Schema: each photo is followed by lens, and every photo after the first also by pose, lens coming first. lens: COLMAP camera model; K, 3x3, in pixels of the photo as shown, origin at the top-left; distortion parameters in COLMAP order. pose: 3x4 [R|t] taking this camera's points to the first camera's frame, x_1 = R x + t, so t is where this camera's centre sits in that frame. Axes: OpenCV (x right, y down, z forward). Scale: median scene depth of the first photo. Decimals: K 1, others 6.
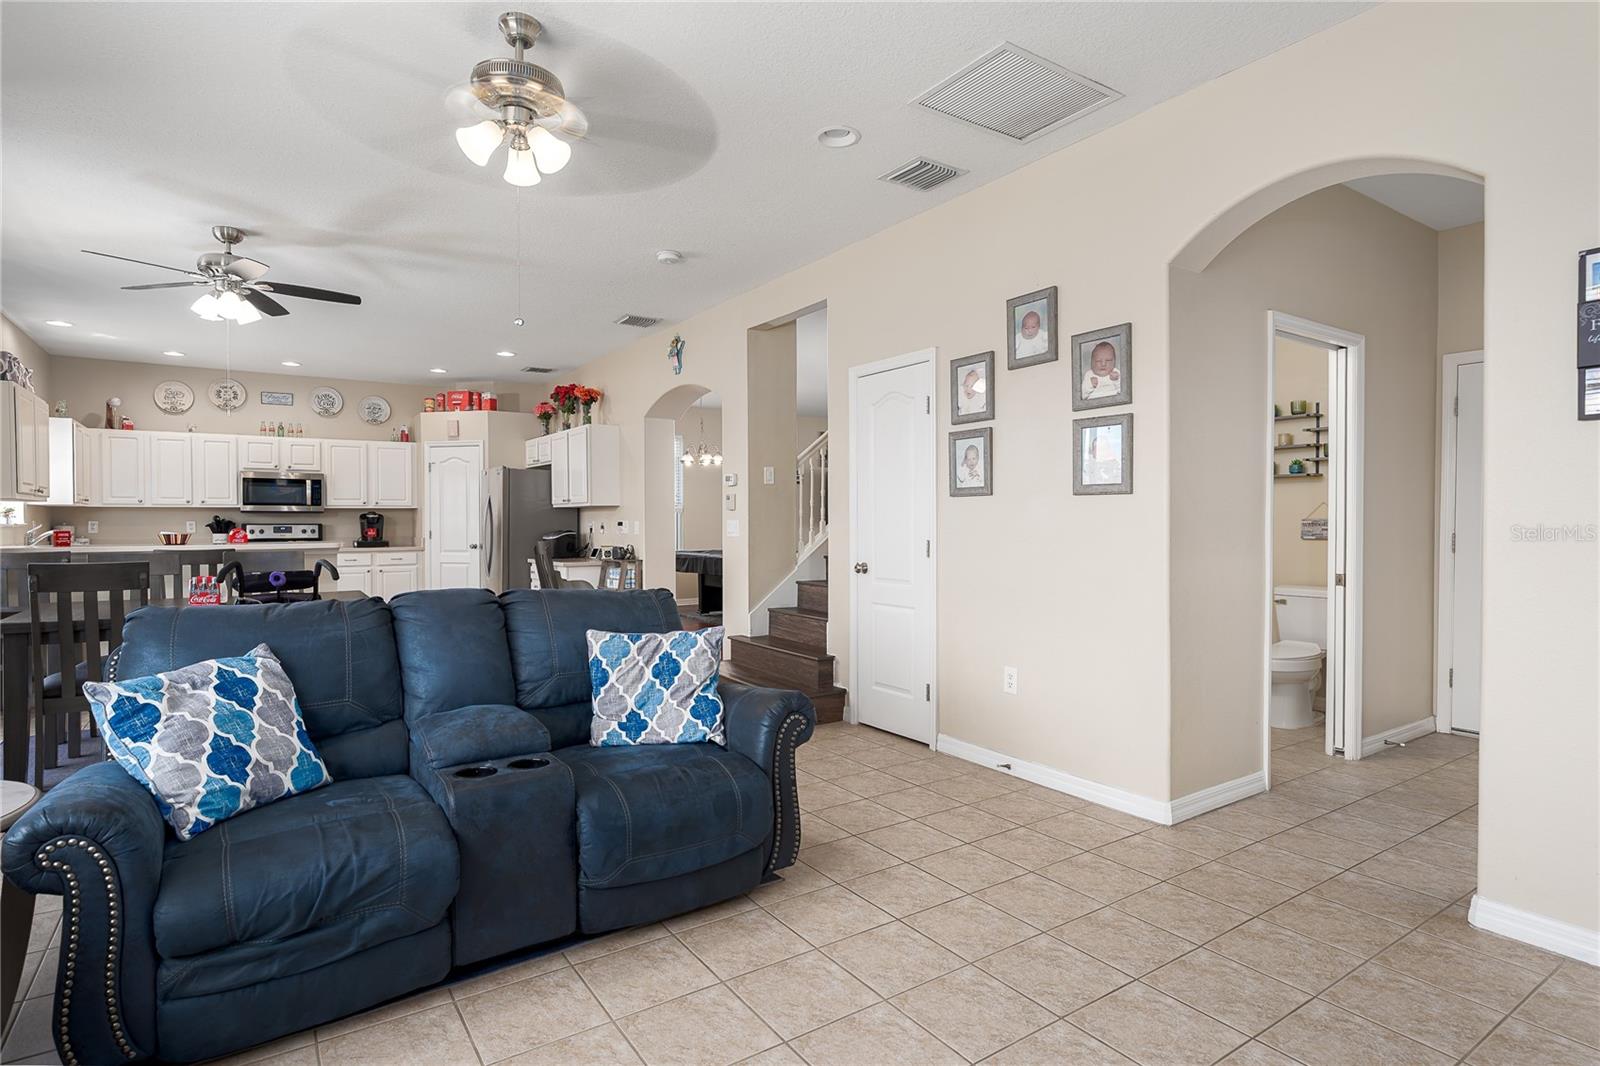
lens RADIAL K [[842.2, 0, 788.5], [0, 842.2, 528.6], [0, 0, 1]] dist [-0.002638, 0.000378]
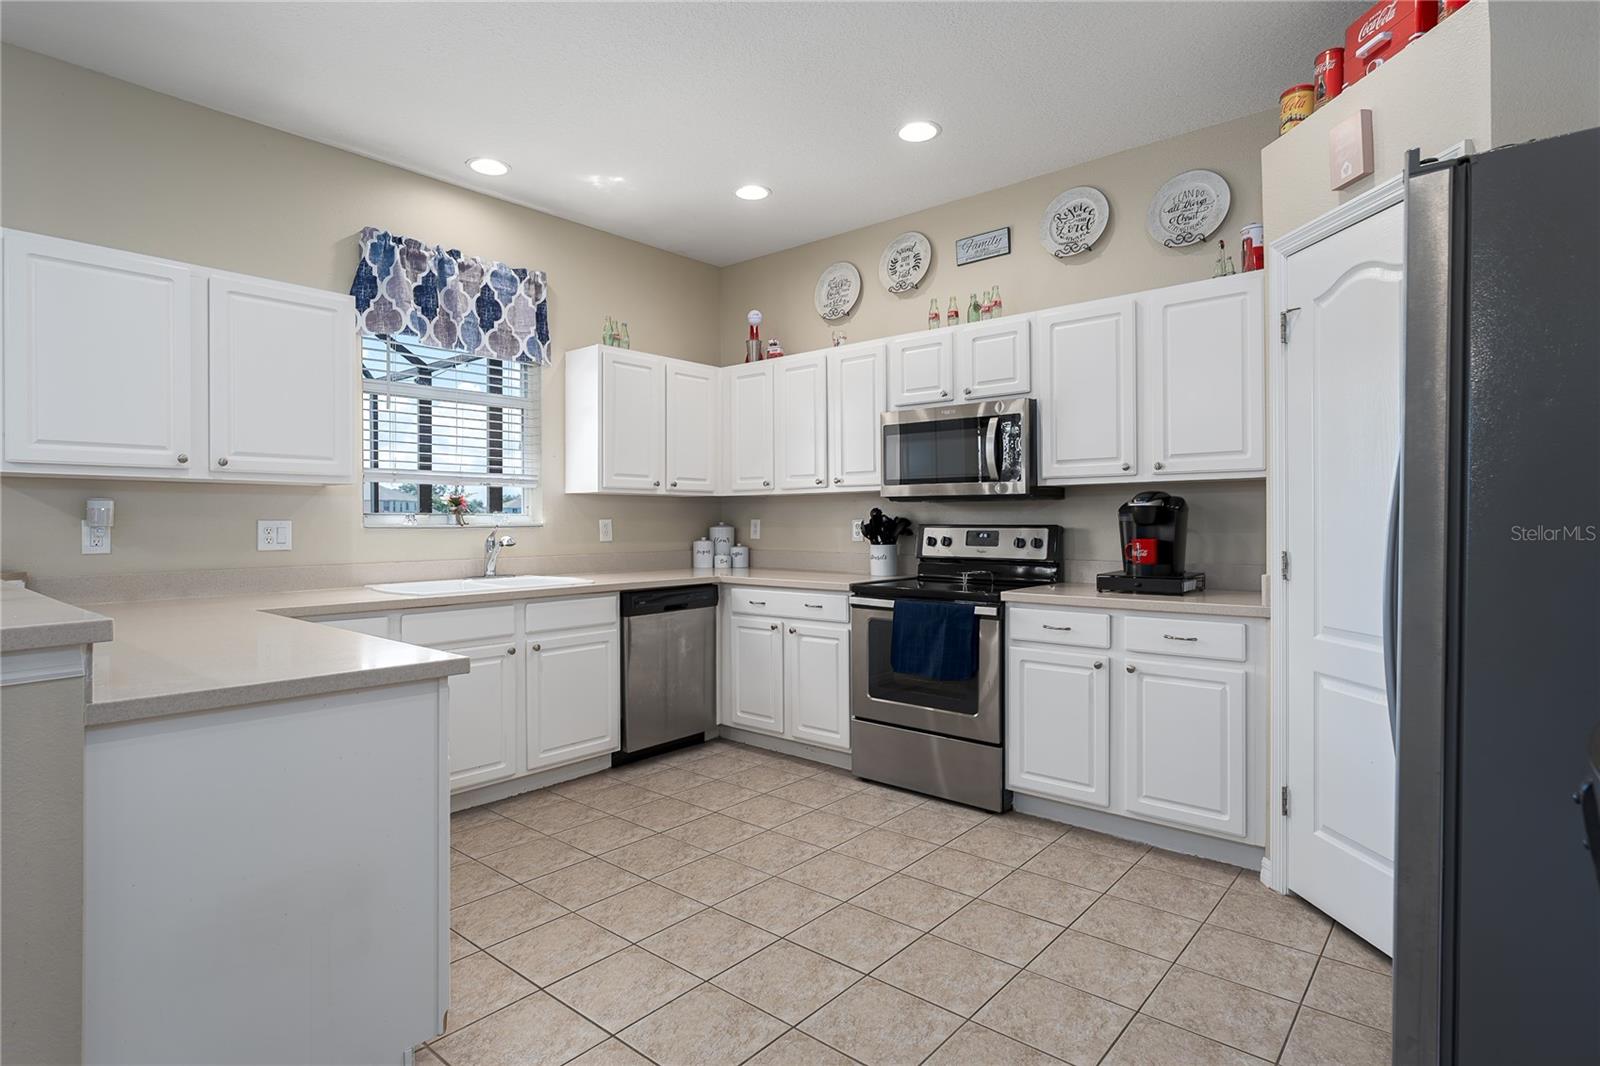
lens RADIAL K [[832.4, 0, 797.8], [0, 832.4, 526.2], [0, 0, 1]] dist [-0.004552, 0.000856]
pose [[0.281507, 0.007639, -0.959529, -0.207012], [-0.006059, 0.999963, 0.006184, -0.007096], [0.959540, 0.004073, 0.281543, 0.776501]]
